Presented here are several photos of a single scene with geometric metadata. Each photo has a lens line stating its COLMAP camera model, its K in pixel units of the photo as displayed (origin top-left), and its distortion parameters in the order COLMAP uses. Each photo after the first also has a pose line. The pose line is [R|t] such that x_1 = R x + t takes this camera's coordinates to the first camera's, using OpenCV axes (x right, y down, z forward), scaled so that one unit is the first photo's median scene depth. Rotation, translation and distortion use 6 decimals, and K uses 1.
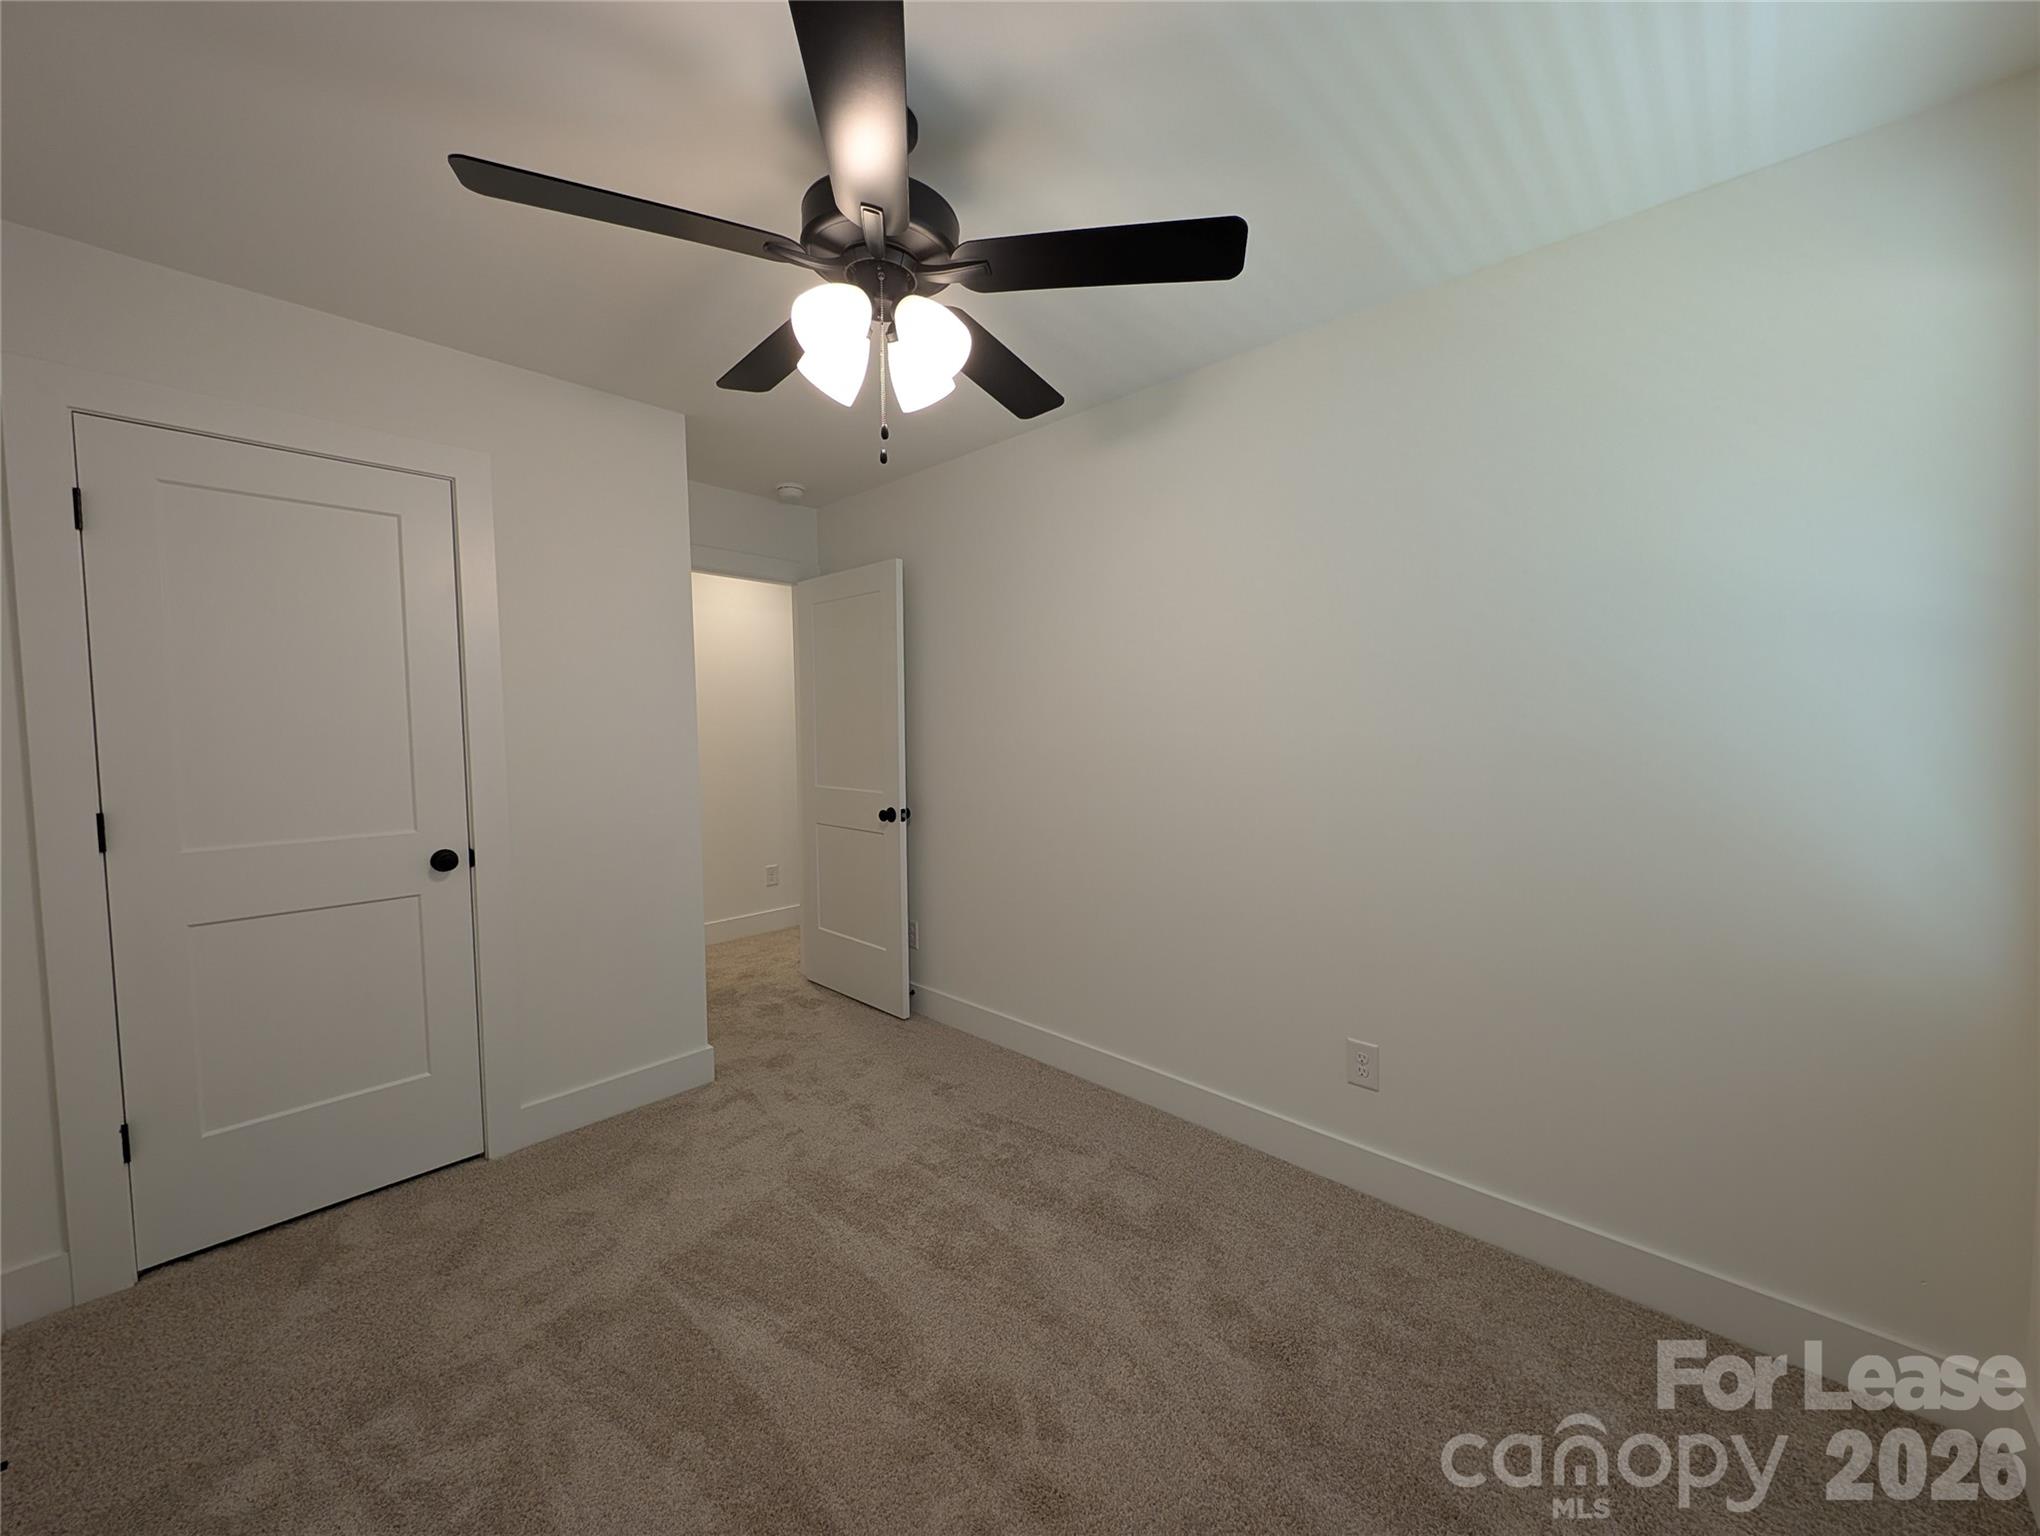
lens RADIAL K [[766.5, 0, 1020.6], [0, 766.5, 766.6], [0, 0, 1]] dist [0.014467, -0.005588]
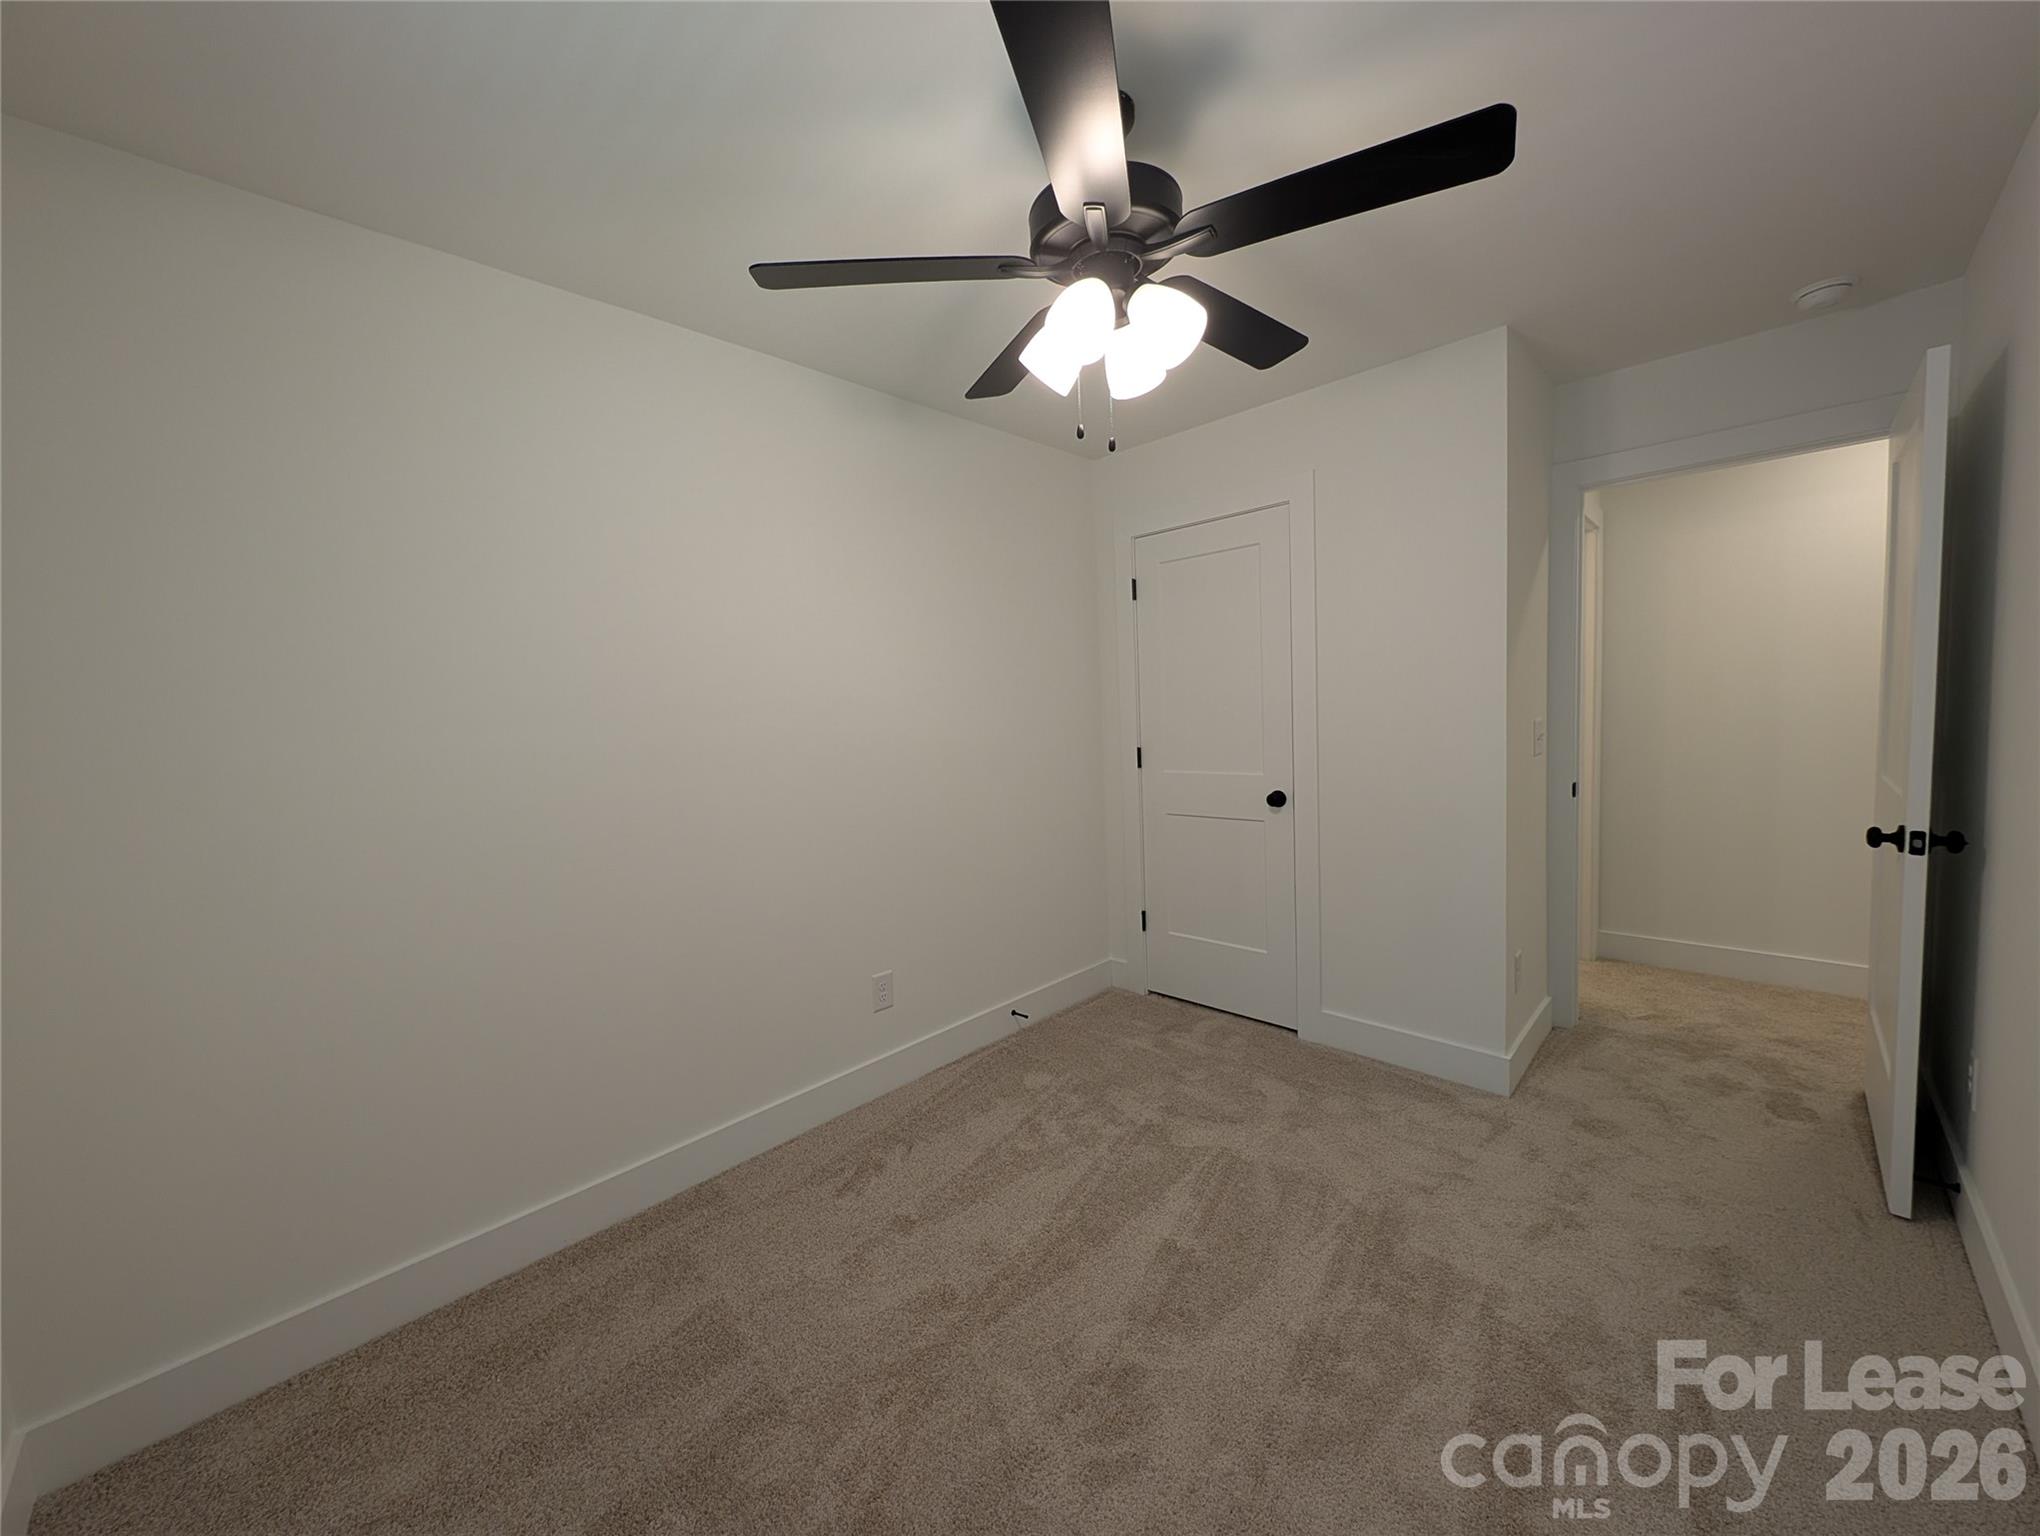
lens RADIAL K [[766.5, 0, 1020.6], [0, 766.5, 766.6], [0, 0, 1]] dist [0.014467, -0.005588]
pose [[-0.014928, 0.084134, -0.996343, 0.593969], [-0.011801, 0.996369, 0.084313, -0.041631], [0.999819, 0.013016, -0.013881, 0.602373]]
